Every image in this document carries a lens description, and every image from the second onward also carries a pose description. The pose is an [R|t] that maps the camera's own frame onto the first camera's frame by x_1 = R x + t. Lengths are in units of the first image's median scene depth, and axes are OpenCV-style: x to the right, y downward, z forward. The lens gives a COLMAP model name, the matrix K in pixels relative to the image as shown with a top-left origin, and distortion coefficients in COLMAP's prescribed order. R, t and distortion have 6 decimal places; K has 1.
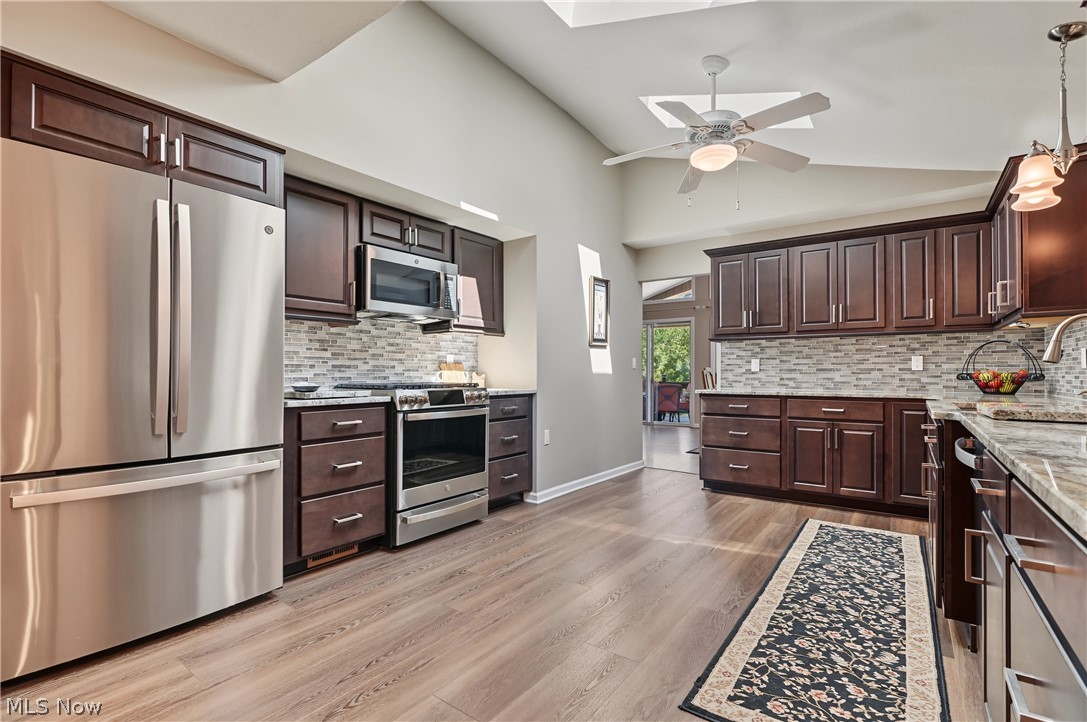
lens RADIAL K [[493.5, 0, 542.7], [0, 493.5, 366.9], [0, 0, 1]] dist [-0.004392, 0.000003]
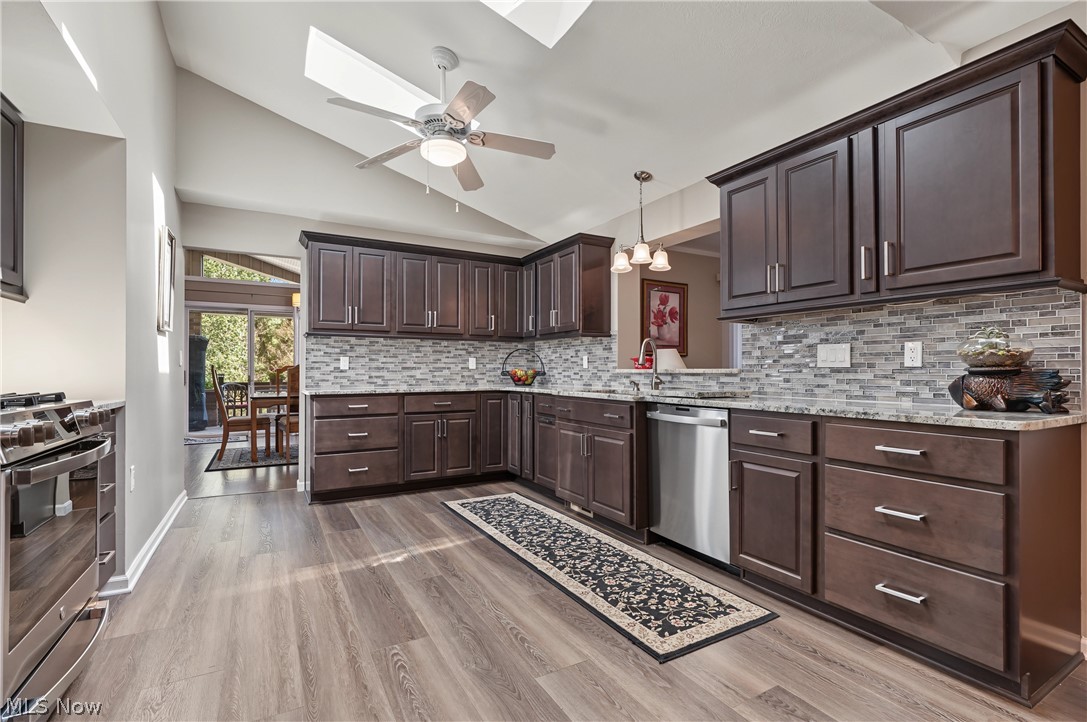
lens RADIAL K [[493.5, 0, 543.7], [0, 493.5, 366.4], [0, 0, 1]] dist [-0.004392, 0.000003]
pose [[0.409545, 0.006639, 0.912266, -0.439318], [-0.010128, 0.999945, -0.002731, 0.002807], [-0.912234, -0.008121, 0.409590, 0.388899]]
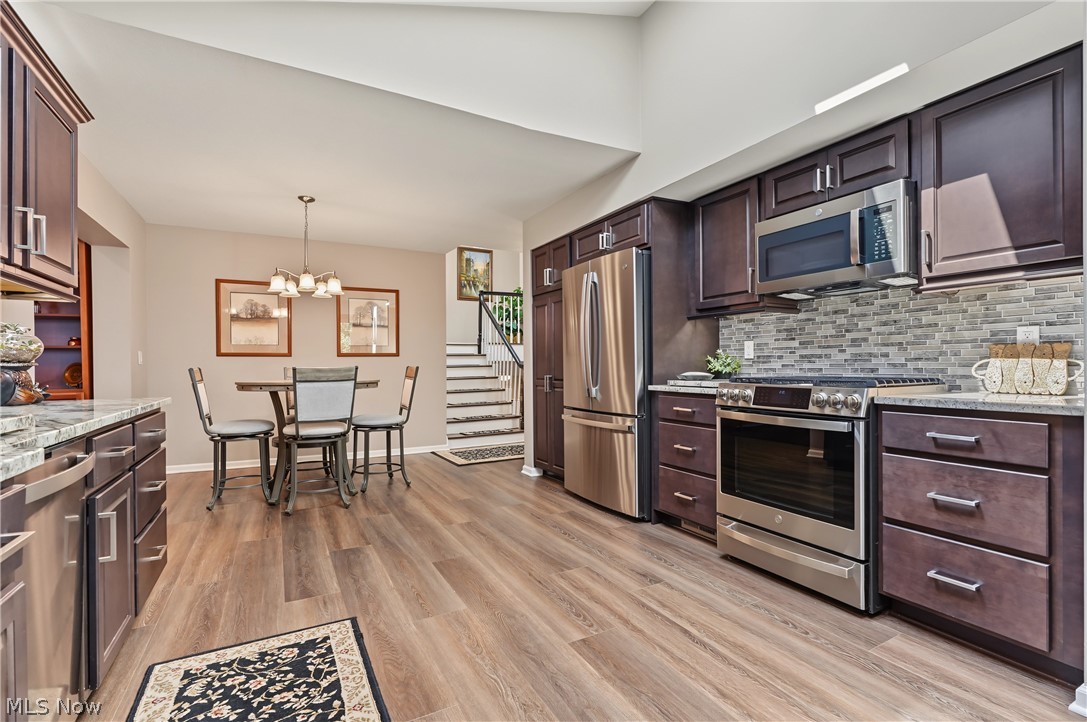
lens RADIAL K [[493.5, 0, 544.7], [0, 493.5, 365.0], [0, 0, 1]] dist [-0.004392, 0.000003]
pose [[-0.418874, 0.000966, -0.908044, 0.629980], [0.014997, 0.999870, -0.005854, 0.013326], [0.907921, -0.016070, -0.418834, 1.007214]]
